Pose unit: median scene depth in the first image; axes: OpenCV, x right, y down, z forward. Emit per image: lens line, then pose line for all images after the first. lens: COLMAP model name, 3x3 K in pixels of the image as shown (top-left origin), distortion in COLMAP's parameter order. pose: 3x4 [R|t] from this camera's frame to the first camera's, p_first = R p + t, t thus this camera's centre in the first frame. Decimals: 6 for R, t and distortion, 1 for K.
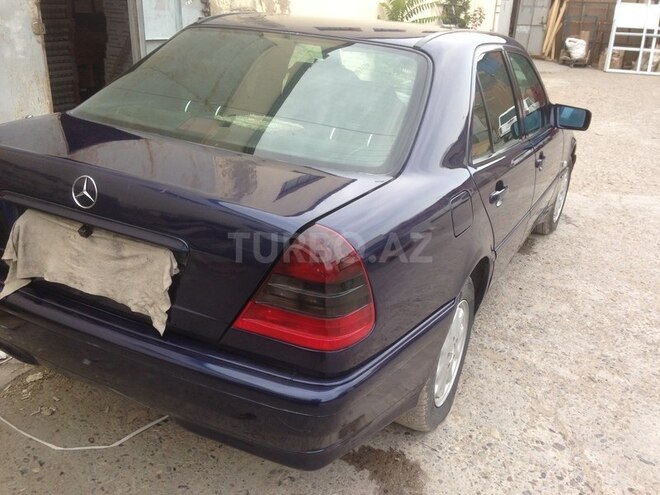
lens RADIAL K [[590.2, 0, 330.0], [0, 590.2, 247.5], [0, 0, 1]] dist [0.173217, -0.248427]
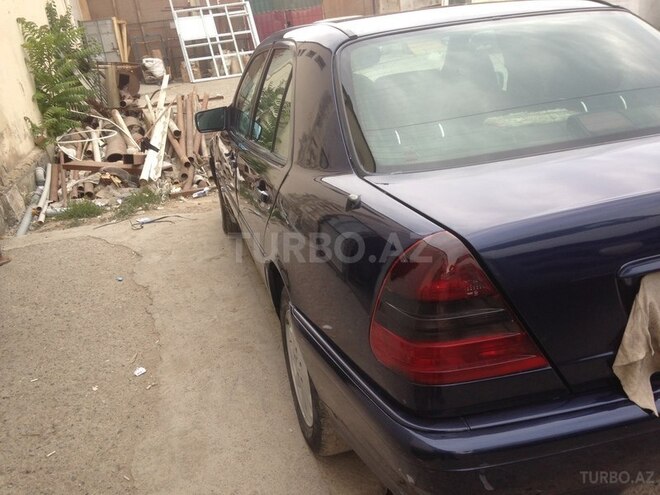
lens RADIAL K [[590.2, 0, 330.0], [0, 590.2, 247.5], [0, 0, 1]] dist [0.173217, -0.248427]
pose [[0.734947, -0.364735, 0.571683, -0.912898], [0.387561, 0.917705, 0.087256, -0.241552], [-0.556462, 0.157433, 0.815821, 0.521418]]
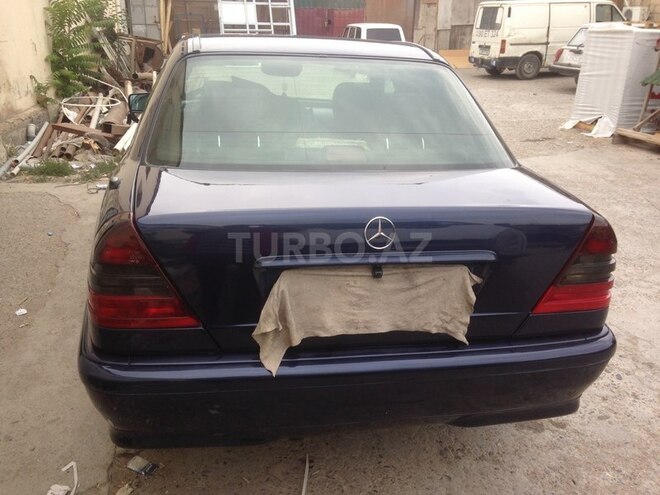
lens RADIAL K [[590.2, 0, 330.0], [0, 590.2, 247.5], [0, 0, 1]] dist [0.173217, -0.248427]
pose [[0.803811, -0.244701, 0.542227, -0.713599], [0.242443, 0.967102, 0.077039, -0.115980], [-0.543240, 0.069534, 0.836693, 0.155104]]
